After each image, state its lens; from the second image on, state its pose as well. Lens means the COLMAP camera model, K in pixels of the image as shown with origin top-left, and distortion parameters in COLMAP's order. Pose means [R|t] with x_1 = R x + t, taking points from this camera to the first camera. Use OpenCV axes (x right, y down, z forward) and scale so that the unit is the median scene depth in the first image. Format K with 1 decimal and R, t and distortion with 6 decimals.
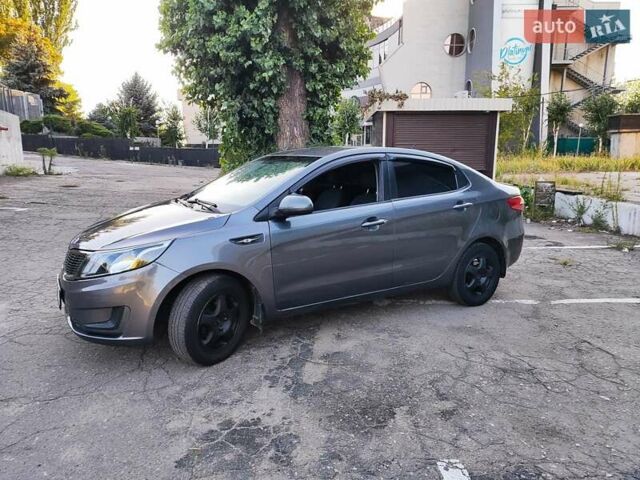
lens RADIAL K [[454.0, 0, 321.3], [0, 454.0, 239.8], [0, 0, 1]] dist [0.024271, -0.024188]
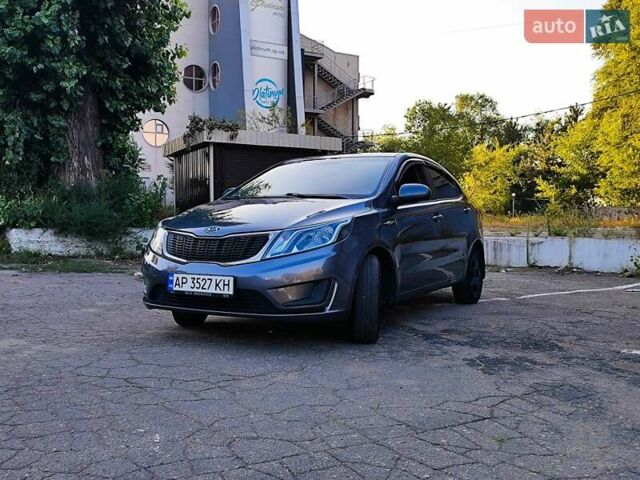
lens RADIAL K [[617.9, 0, 322.7], [0, 617.9, 238.8], [0, 0, 1]] dist [0.043176, -0.084587]
pose [[0.862954, -0.015318, 0.505051, -0.268188], [0.091290, 0.987818, -0.126022, 0.054117], [-0.496968, 0.154857, 0.853840, -0.042061]]
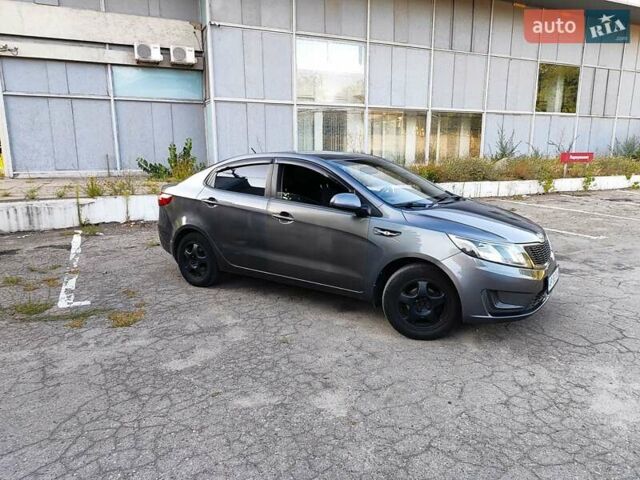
lens RADIAL K [[454.0, 0, 321.3], [0, 454.0, 239.8], [0, 0, 1]] dist [0.024271, -0.024188]
pose [[-0.406522, -0.179264, 0.895882, -0.370886], [0.169113, 0.948854, 0.266601, -0.106395], [-0.897853, 0.259885, -0.355415, 0.526395]]
